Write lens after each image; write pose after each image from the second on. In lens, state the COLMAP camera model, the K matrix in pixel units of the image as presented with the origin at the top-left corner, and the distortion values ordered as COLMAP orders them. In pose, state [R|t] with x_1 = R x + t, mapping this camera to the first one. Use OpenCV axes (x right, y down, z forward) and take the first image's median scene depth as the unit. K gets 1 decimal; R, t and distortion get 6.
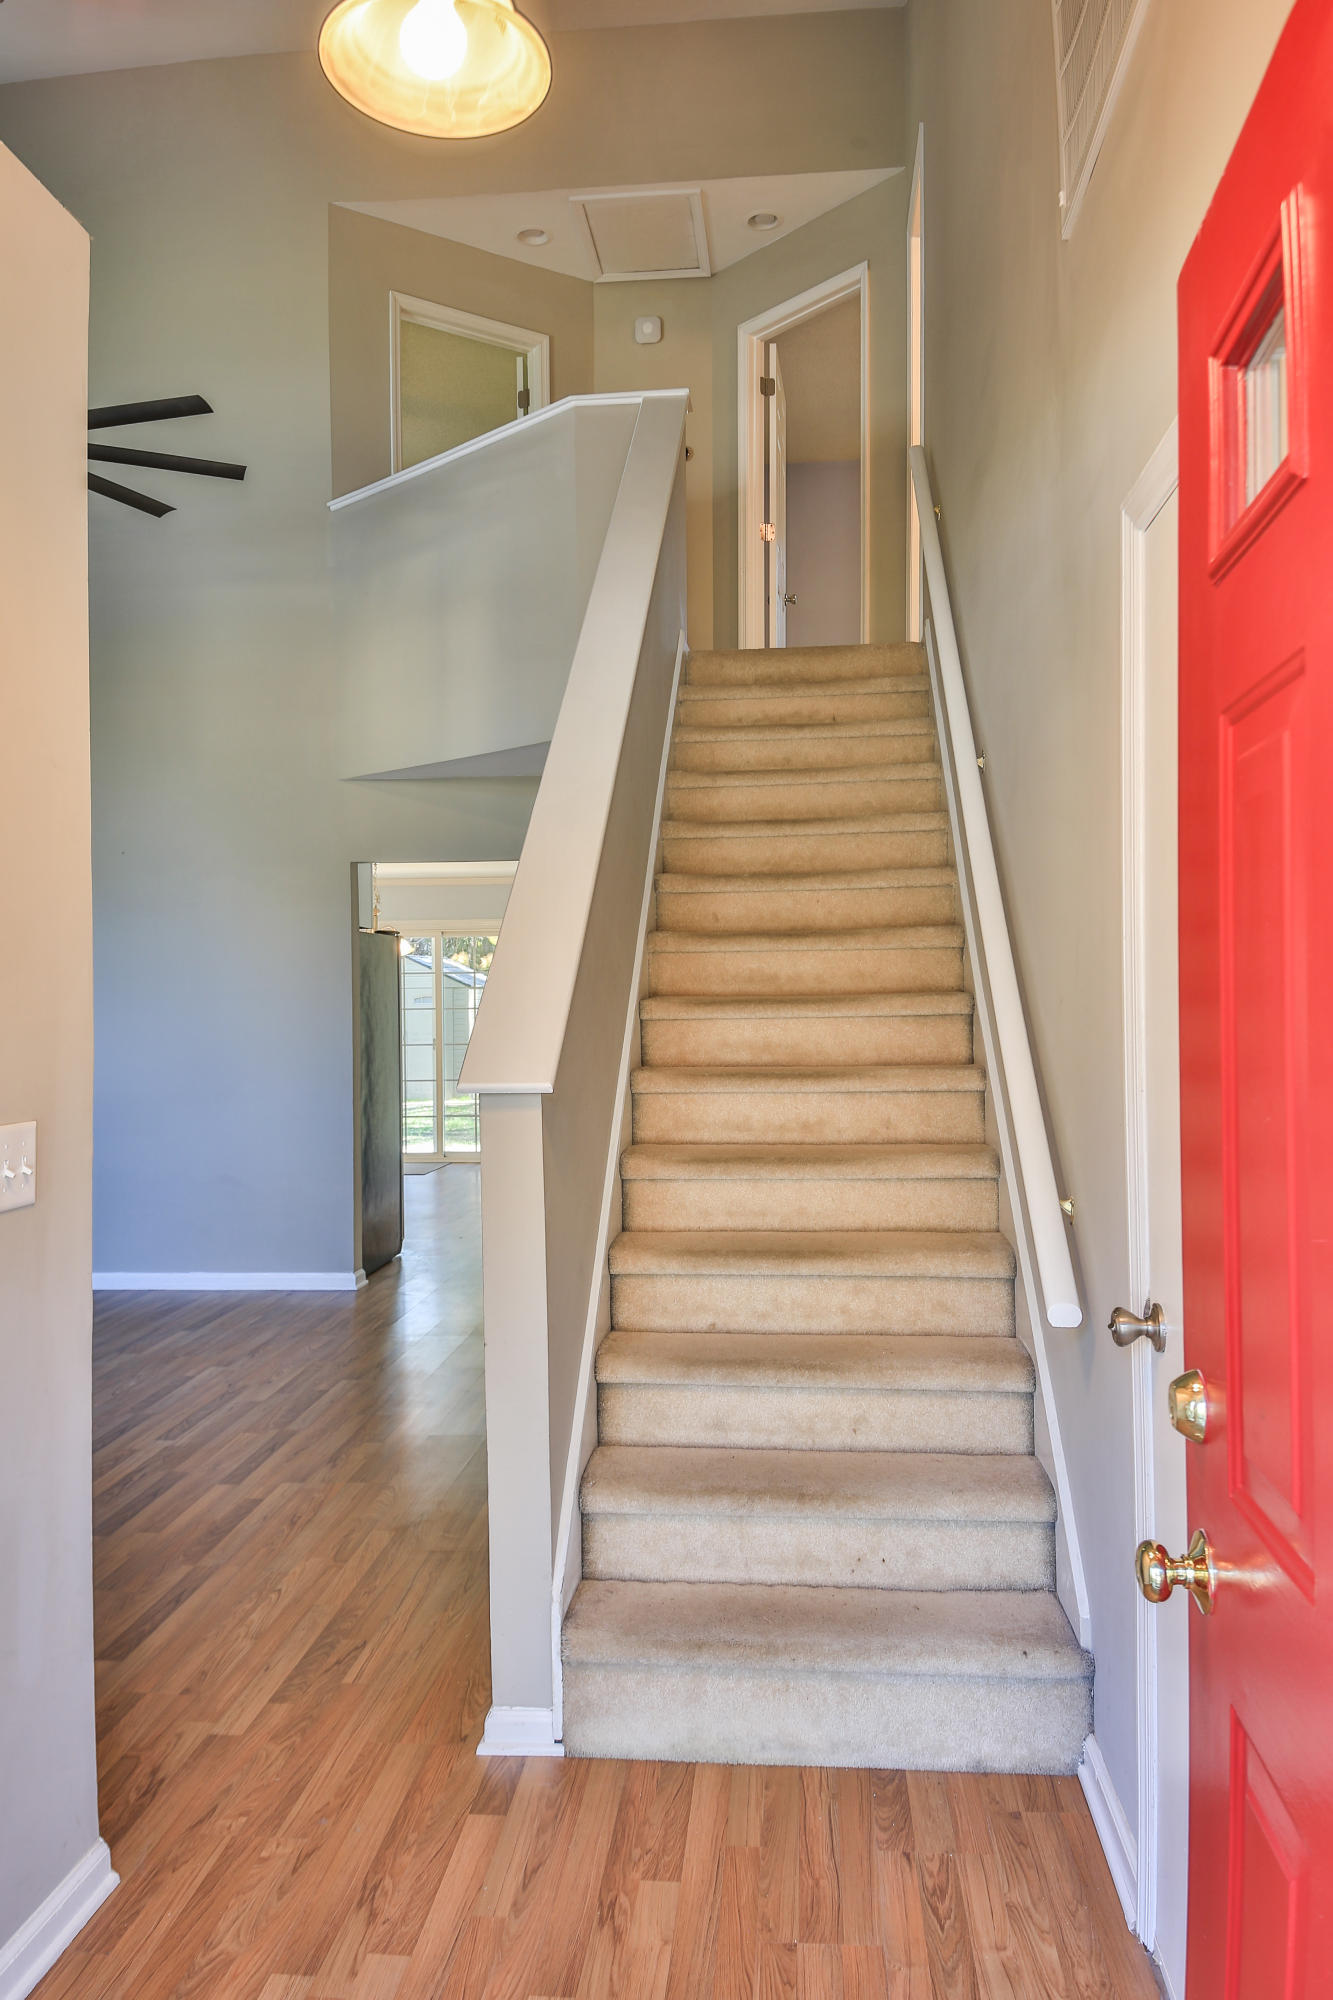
lens RADIAL K [[1457.3, 0, 742.5], [0, 1457.3, 1000.2], [0, 0, 1]] dist [-0.058371, -0.001647]
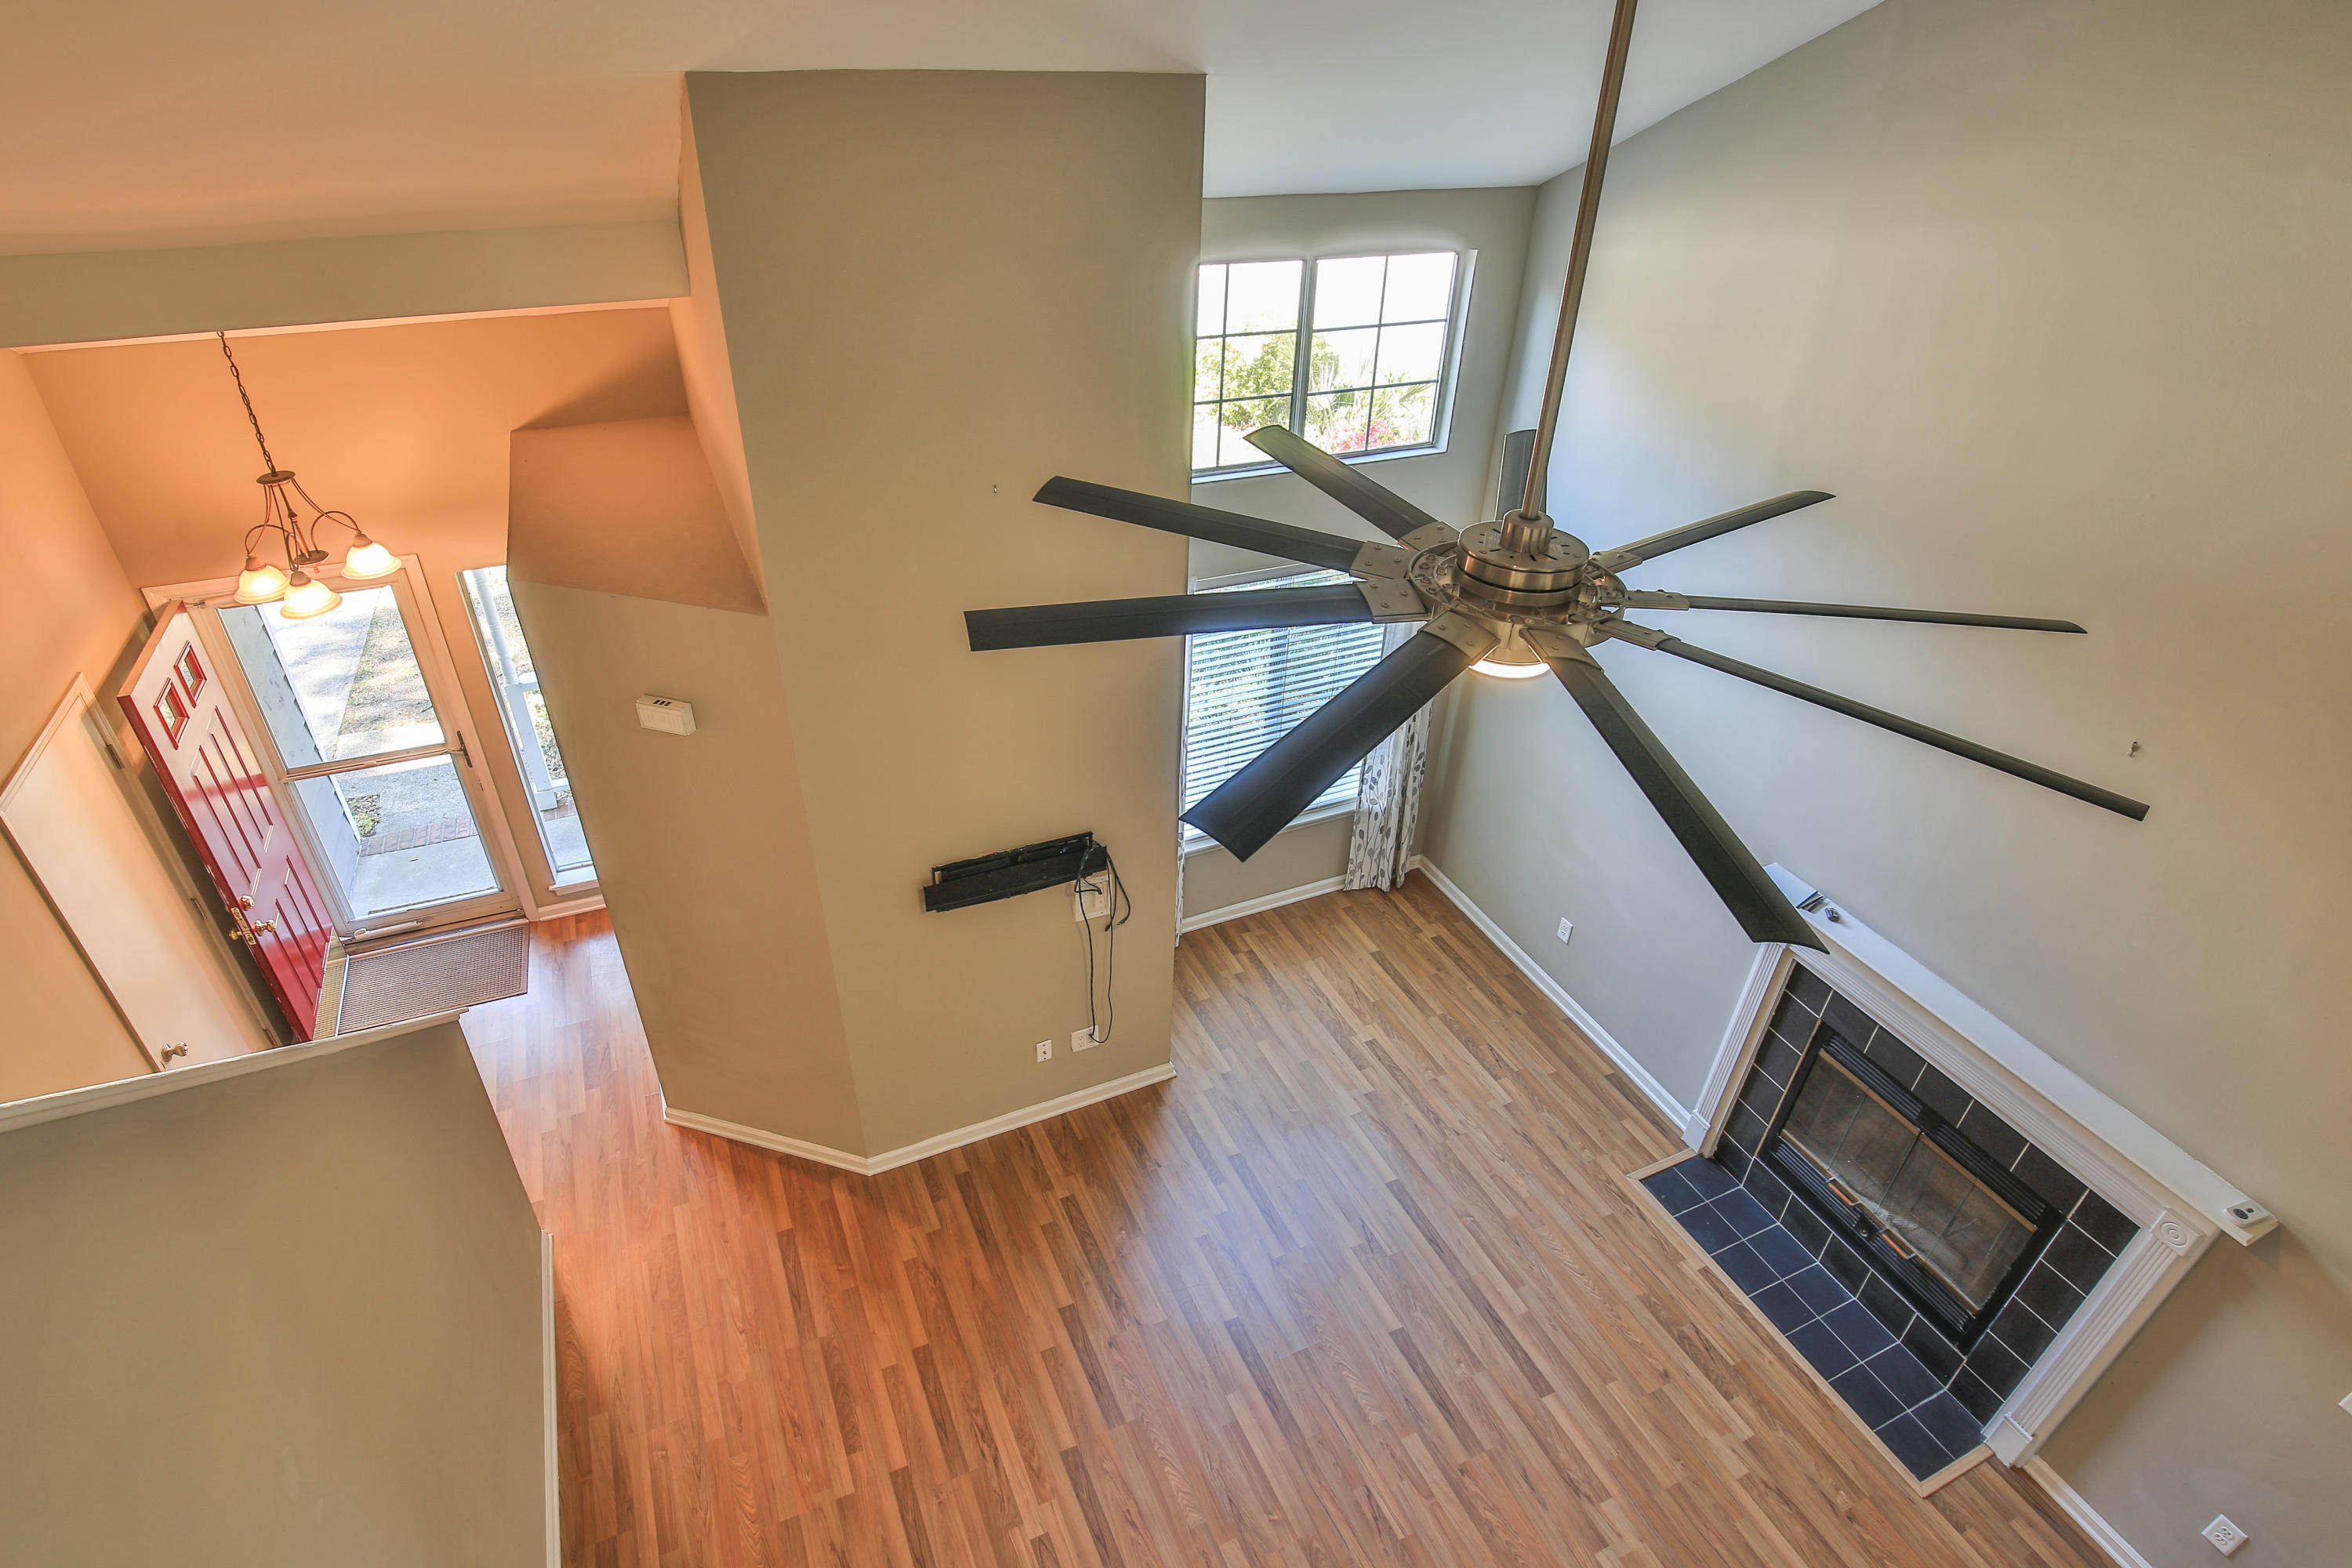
lens RADIAL K [[1182.2, 0, 1146.1], [0, 1182.2, 783.3], [0, 0, 1]] dist [-0.036094, -0.000708]
pose [[-0.893458, 0.236948, -0.381561, -0.212939], [-0.016070, 0.832114, 0.554371, -0.469758], [0.448859, 0.501439, -0.739651, 1.056078]]
